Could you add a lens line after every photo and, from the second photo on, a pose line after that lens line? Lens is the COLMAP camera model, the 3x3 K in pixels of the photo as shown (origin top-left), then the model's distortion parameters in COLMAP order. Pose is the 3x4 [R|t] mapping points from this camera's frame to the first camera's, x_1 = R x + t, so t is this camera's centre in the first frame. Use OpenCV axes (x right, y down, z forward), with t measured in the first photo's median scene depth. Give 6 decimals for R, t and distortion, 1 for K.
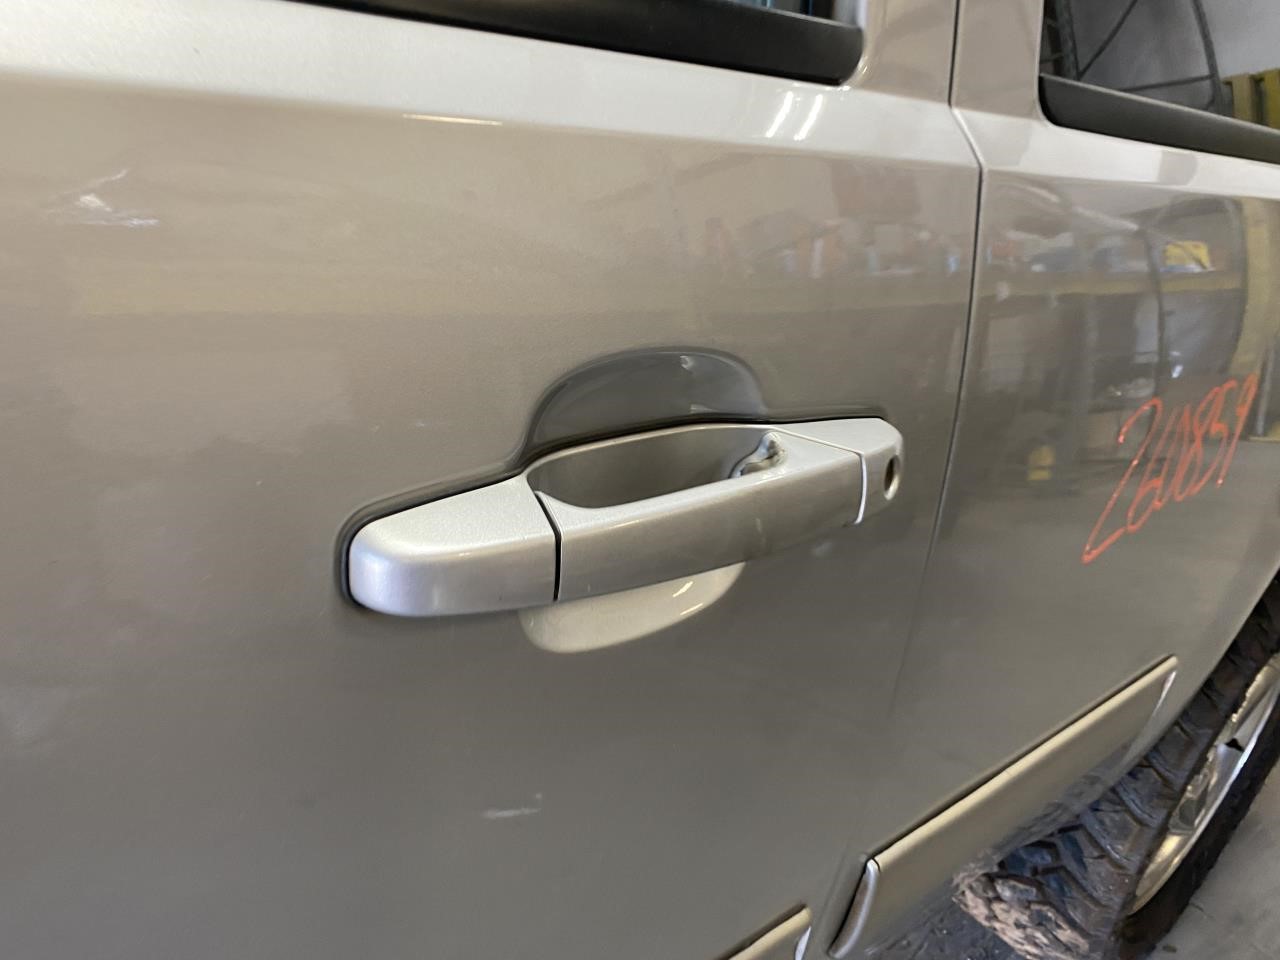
lens RADIAL K [[959.2, 0, 640.0], [0, 959.2, 480.0], [0, 0, 1]] dist [0.012394, -0.004213]
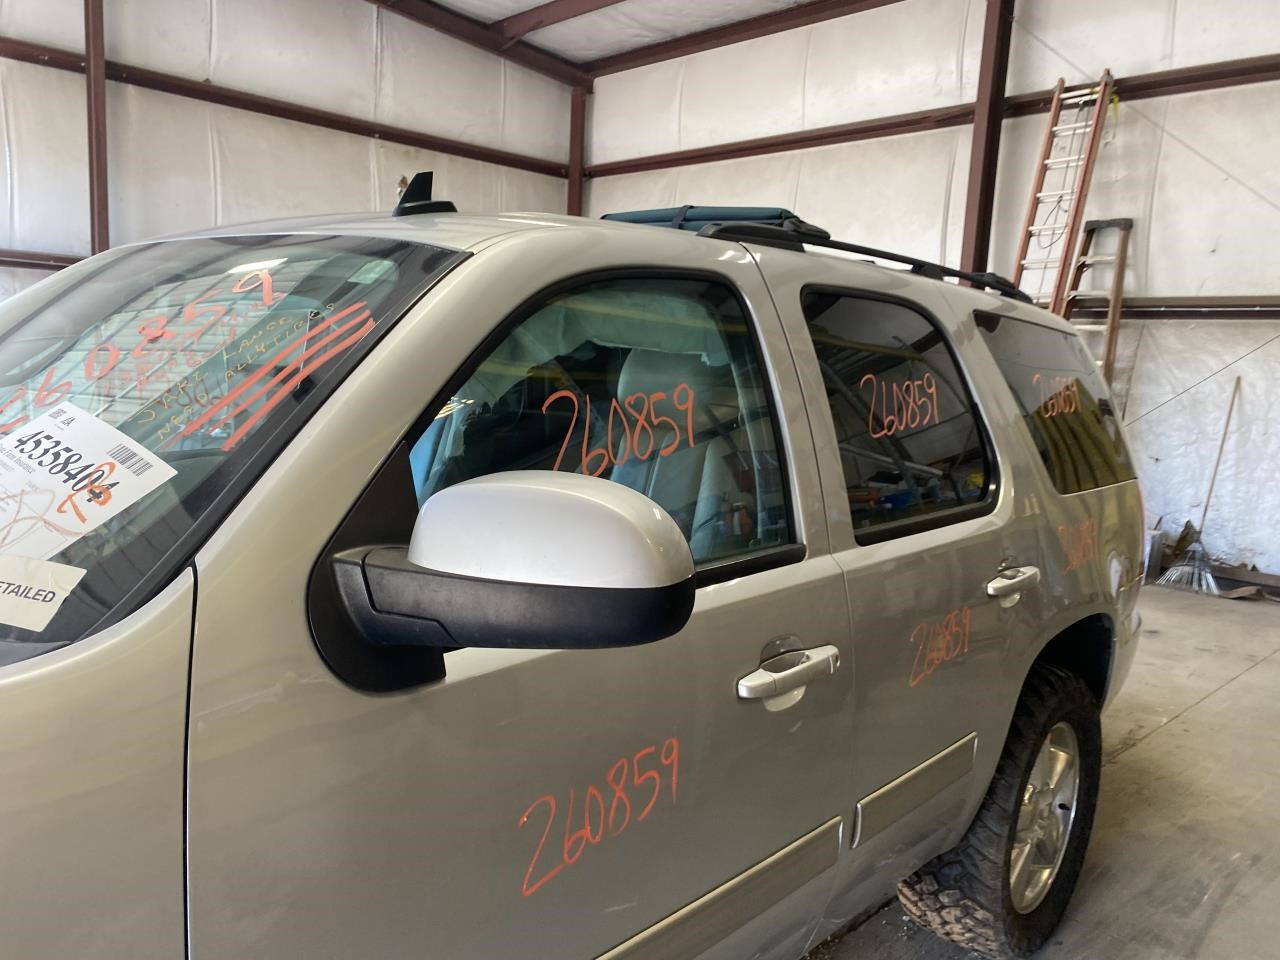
lens RADIAL K [[959.2, 0, 640.0], [0, 959.2, 480.0], [0, 0, 1]] dist [0.012394, -0.004213]
pose [[0.986339, -0.132147, 0.098350, -0.279075], [0.153360, 0.954599, -0.255384, 0.059586], [-0.060137, 0.266978, 0.961825, -0.989946]]
